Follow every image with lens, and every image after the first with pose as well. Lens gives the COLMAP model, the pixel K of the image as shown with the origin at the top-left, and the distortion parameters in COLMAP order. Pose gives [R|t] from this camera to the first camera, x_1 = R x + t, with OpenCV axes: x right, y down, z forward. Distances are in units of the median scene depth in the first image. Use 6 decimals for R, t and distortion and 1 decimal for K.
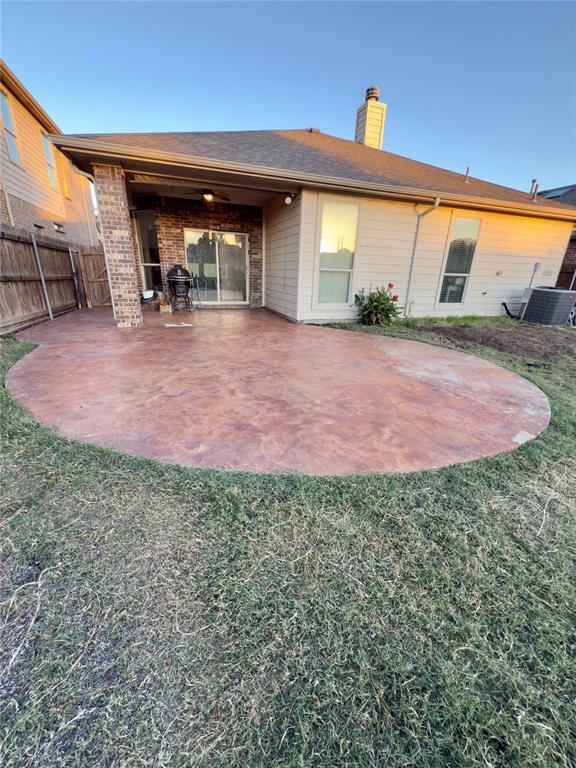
lens RADIAL K [[307.6, 0, 288.0], [0, 307.6, 384.0], [0, 0, 1]] dist [0.000895, 0.000202]
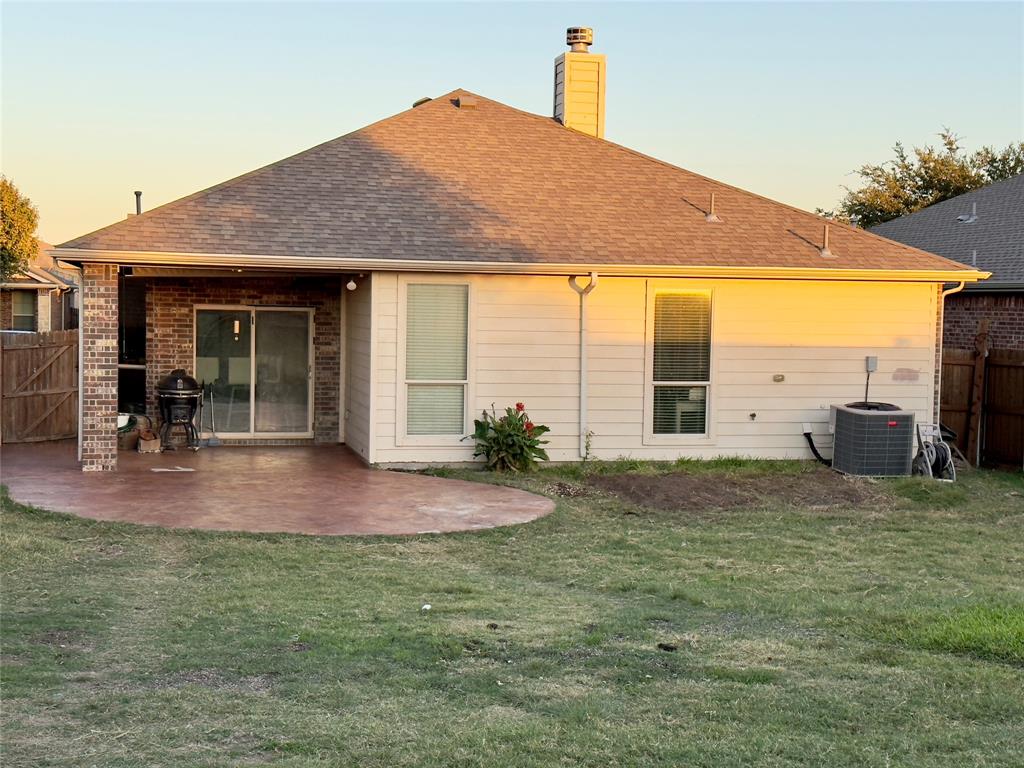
lens RADIAL K [[1495.2, 0, 512.0], [0, 1495.2, 384.0], [0, 0, 1]] dist [0.162845, -0.004755]
pose [[0.995402, -0.006247, -0.095579, 0.559870], [-0.021528, 0.957748, -0.286803, 0.452360], [0.093332, 0.287542, 0.953210, -1.707407]]
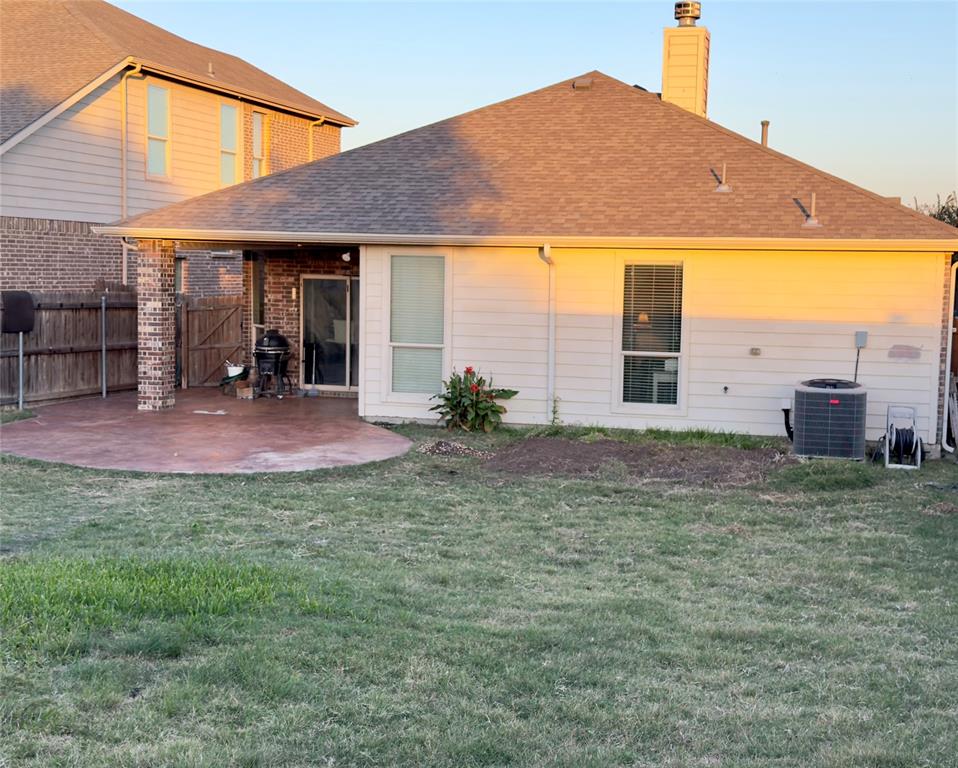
lens RADIAL K [[1394.7, 0, 504.2], [0, 1394.7, 384.0], [0, 0, 1]] dist [0.162245, 0.022128]
pose [[0.834338, 0.035038, -0.550139, 1.885506], [-0.182088, 0.959479, -0.215045, 0.308085], [0.520312, 0.279594, 0.806909, -1.248291]]
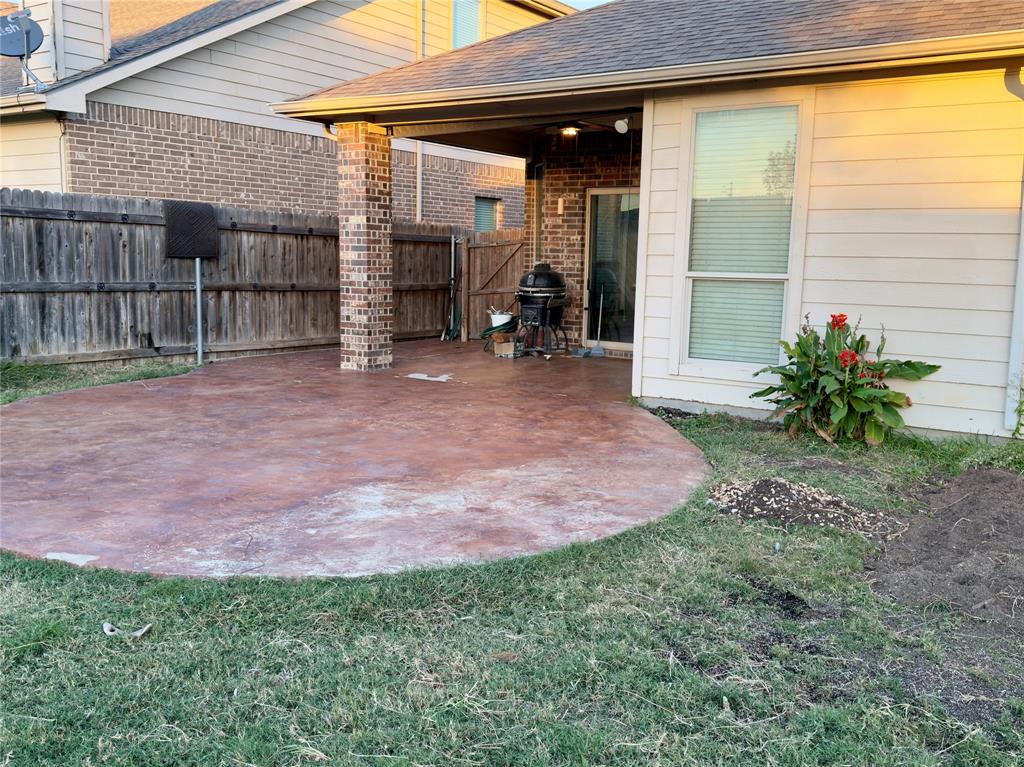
lens RADIAL K [[921.2, 0, 512.0], [0, 921.2, 383.5], [0, 0, 1]] dist [0.197142, -0.443851]
pose [[0.607791, 0.094257, -0.788483, 0.852154], [-0.268963, 0.958677, -0.092724, -0.066189], [0.747161, 0.268429, 0.608027, 0.143374]]
